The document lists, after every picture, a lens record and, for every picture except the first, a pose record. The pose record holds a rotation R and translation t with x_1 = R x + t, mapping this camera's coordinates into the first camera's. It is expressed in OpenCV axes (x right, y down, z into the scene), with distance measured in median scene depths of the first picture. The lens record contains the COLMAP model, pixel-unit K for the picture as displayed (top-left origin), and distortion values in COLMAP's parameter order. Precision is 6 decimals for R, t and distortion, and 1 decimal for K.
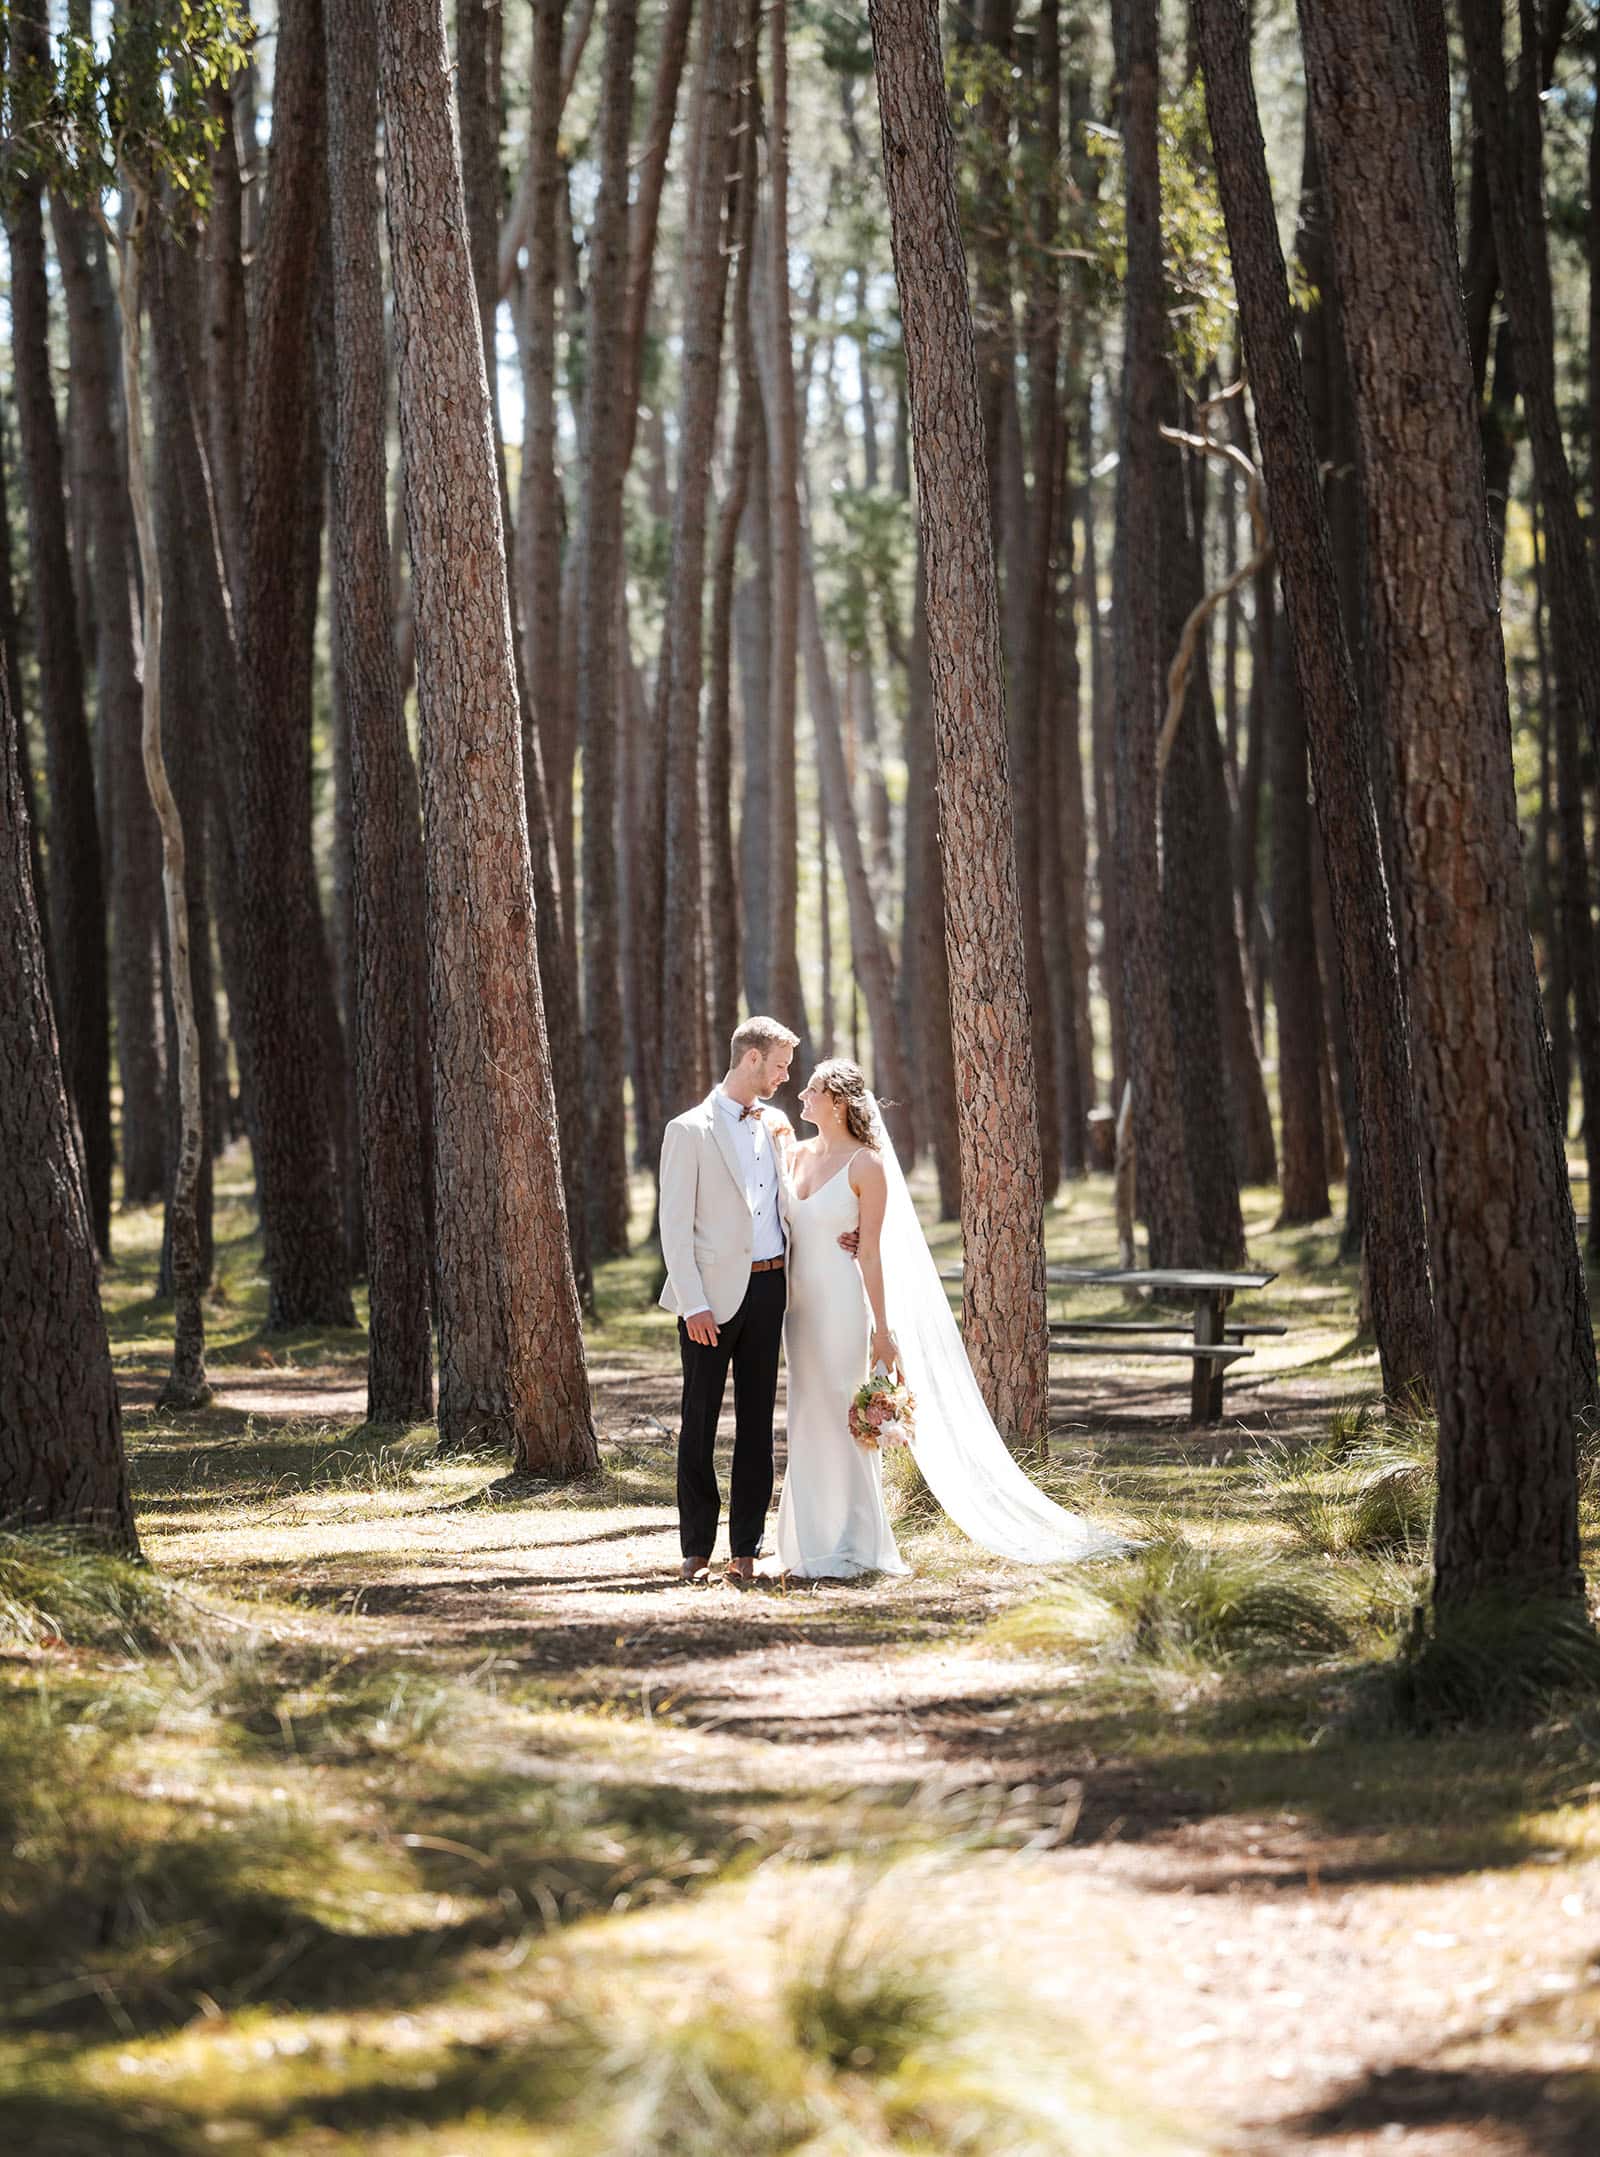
lens RADIAL K [[6971.2, 0, 667.9], [0, 6971.2, 1290.2], [0, 0, 1]] dist [0.024811, 0.315407]
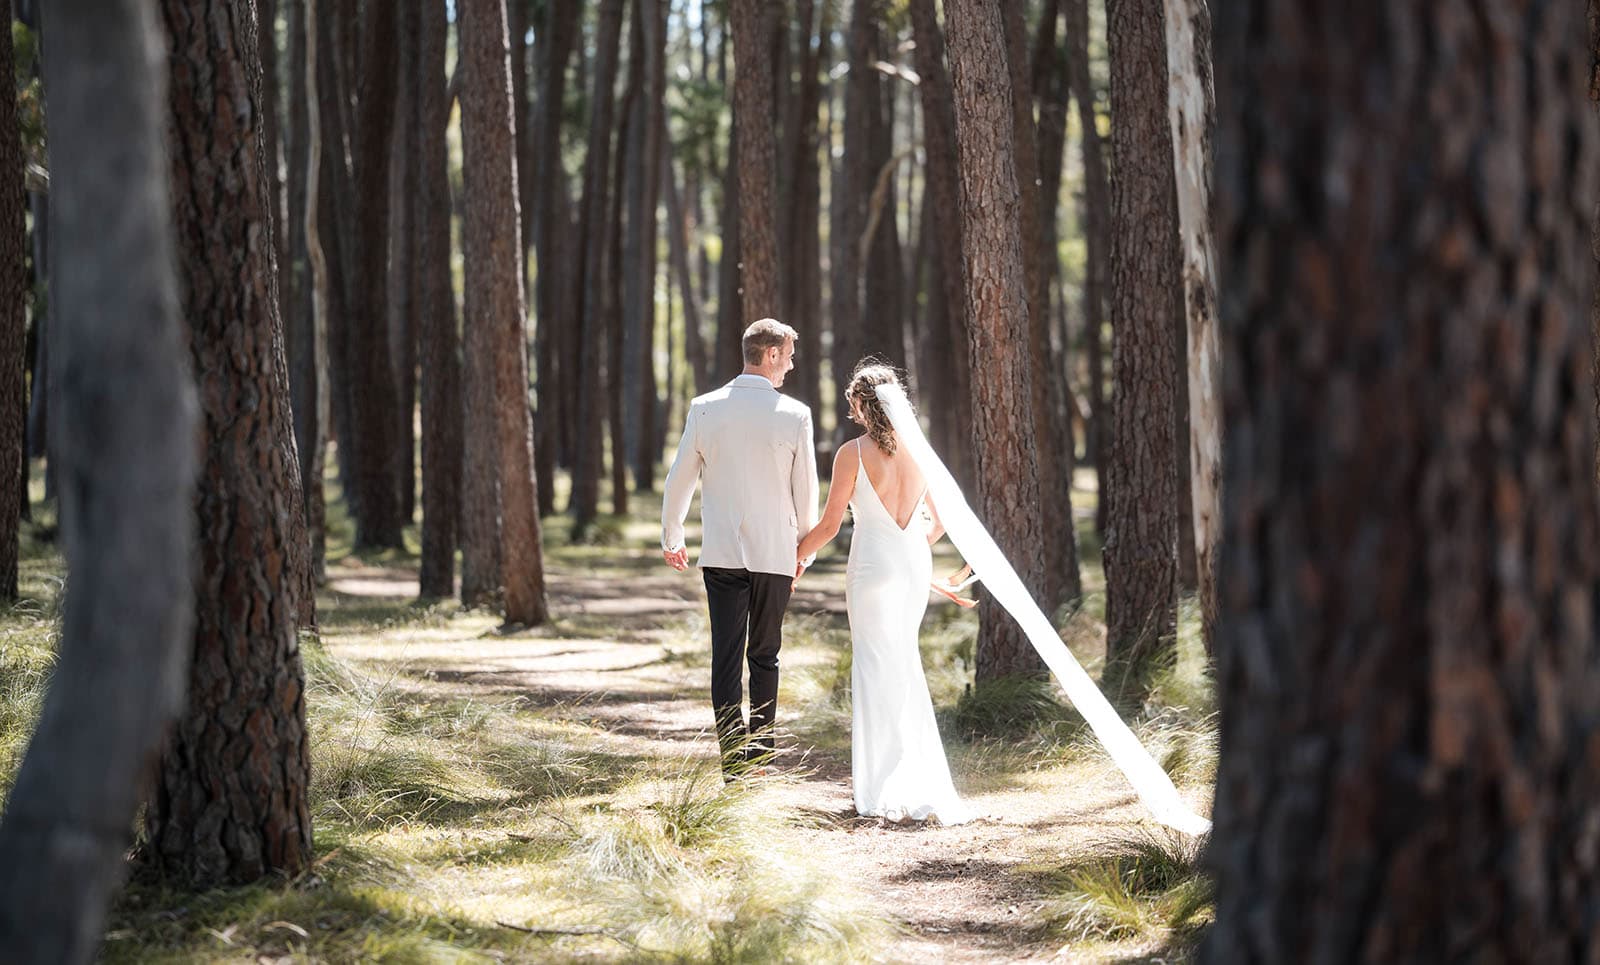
lens RADIAL K [[4106.9, 0, 800.0], [0, 4106.9, 482.5], [0, 0, 1]] dist [0.012749, 0.383994]
pose [[0.997940, 0.031899, 0.055656, -0.005685], [-0.031014, 0.999380, -0.016688, 0.005216], [-0.056154, 0.014927, 0.998311, -0.116161]]
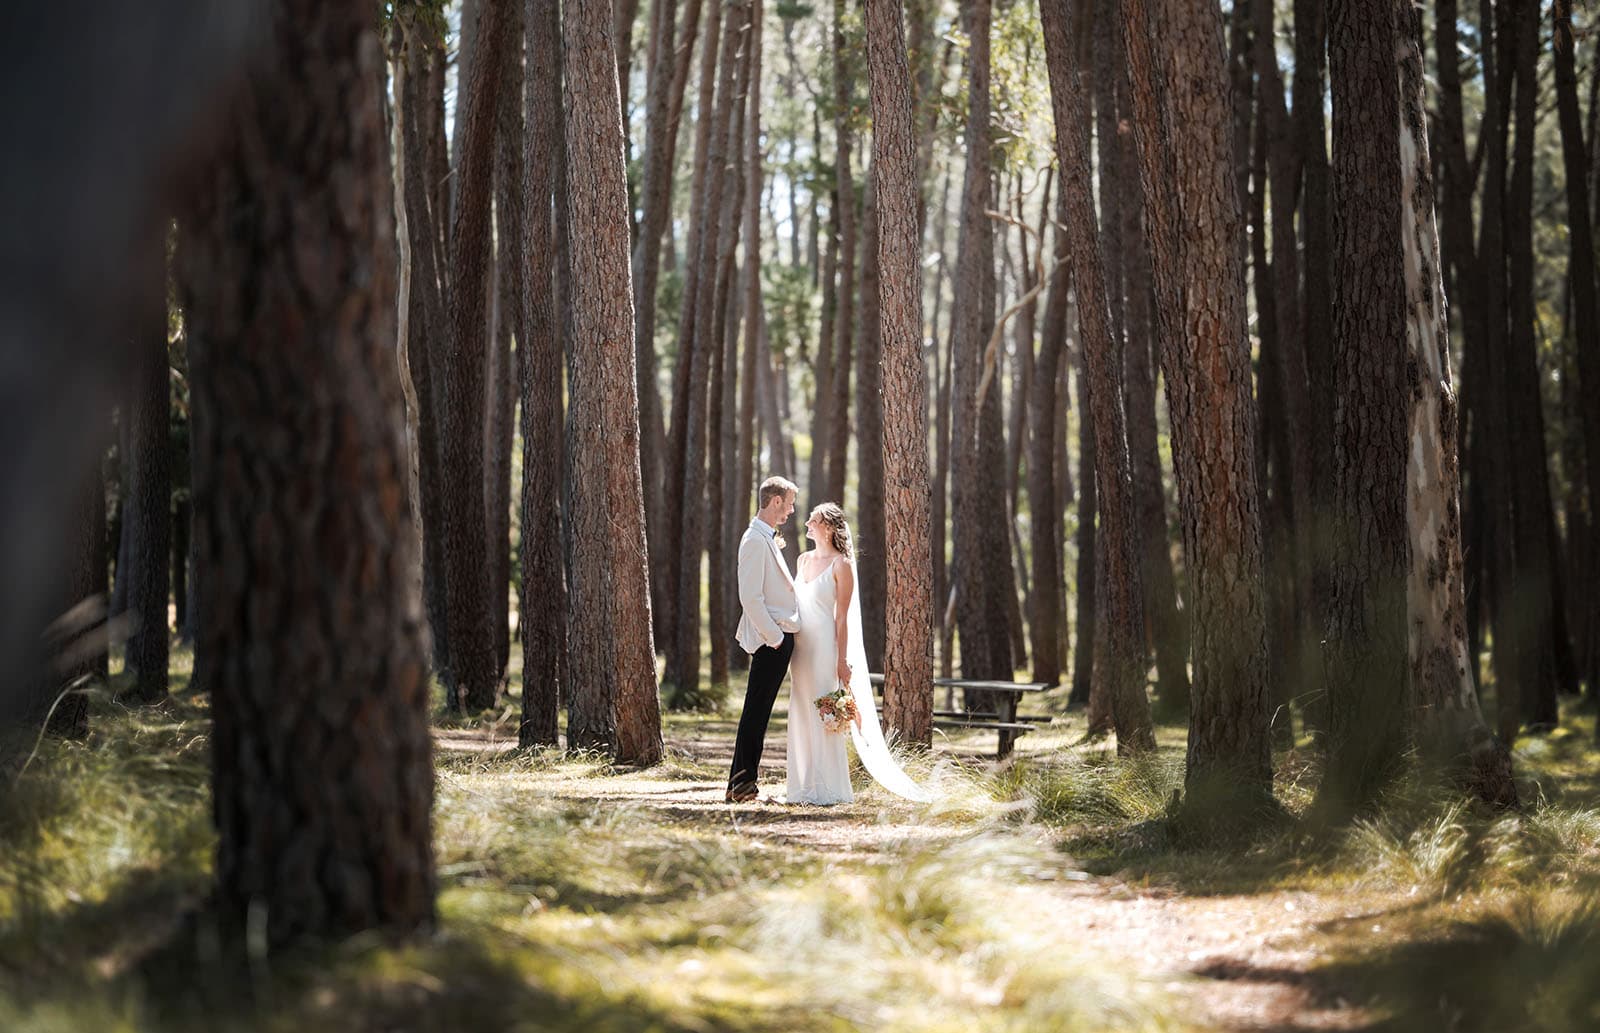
lens RADIAL K [[4125.4, 0, 800.0], [0, 4125.4, 516.5], [0, 0, 1]] dist [0.079992, 0.069031]
pose [[0.998826, 0.034959, 0.033521, -0.014217], [-0.033059, 0.997903, -0.055640, 0.023350], [-0.035395, 0.054467, 0.997888, -0.017447]]
